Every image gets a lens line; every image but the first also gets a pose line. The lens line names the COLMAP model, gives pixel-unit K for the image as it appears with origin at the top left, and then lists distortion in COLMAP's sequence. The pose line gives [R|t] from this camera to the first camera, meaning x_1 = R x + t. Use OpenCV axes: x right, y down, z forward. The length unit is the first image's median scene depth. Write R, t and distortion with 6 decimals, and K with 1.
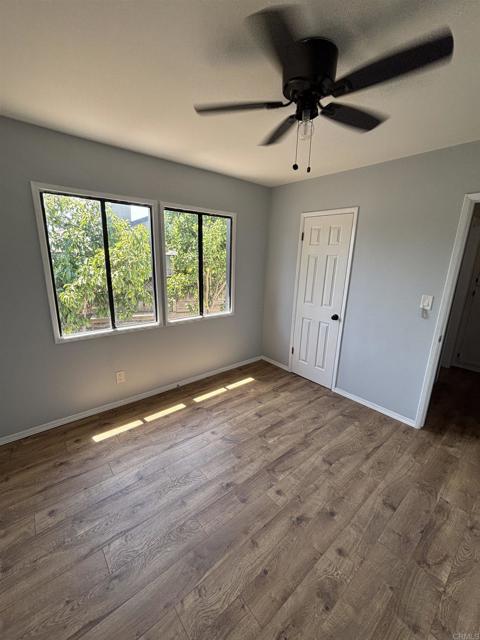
lens RADIAL K [[259.4, 0, 240.7], [0, 259.4, 320.6], [0, 0, 1]] dist [0.001175, 0.000825]
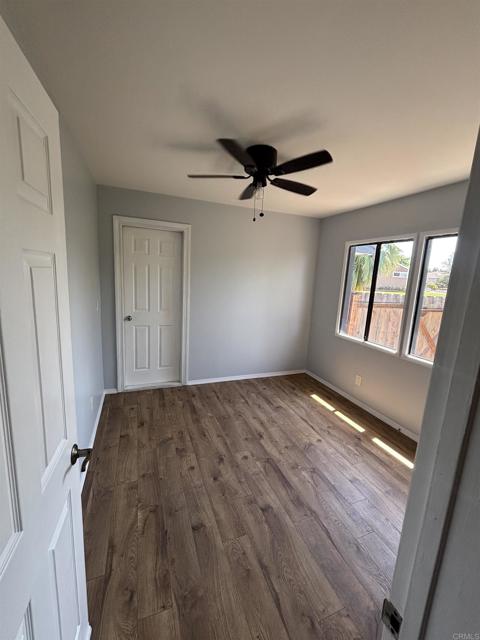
lens RADIAL K [[259.4, 0, 240.6], [0, 259.4, 319.5], [0, 0, 1]] dist [0.001175, 0.000825]
pose [[-0.318345, 0.120716, -0.940258, 1.134822], [-0.293860, 0.930434, 0.218948, -0.210799], [0.901279, 0.346005, -0.260725, 0.964370]]
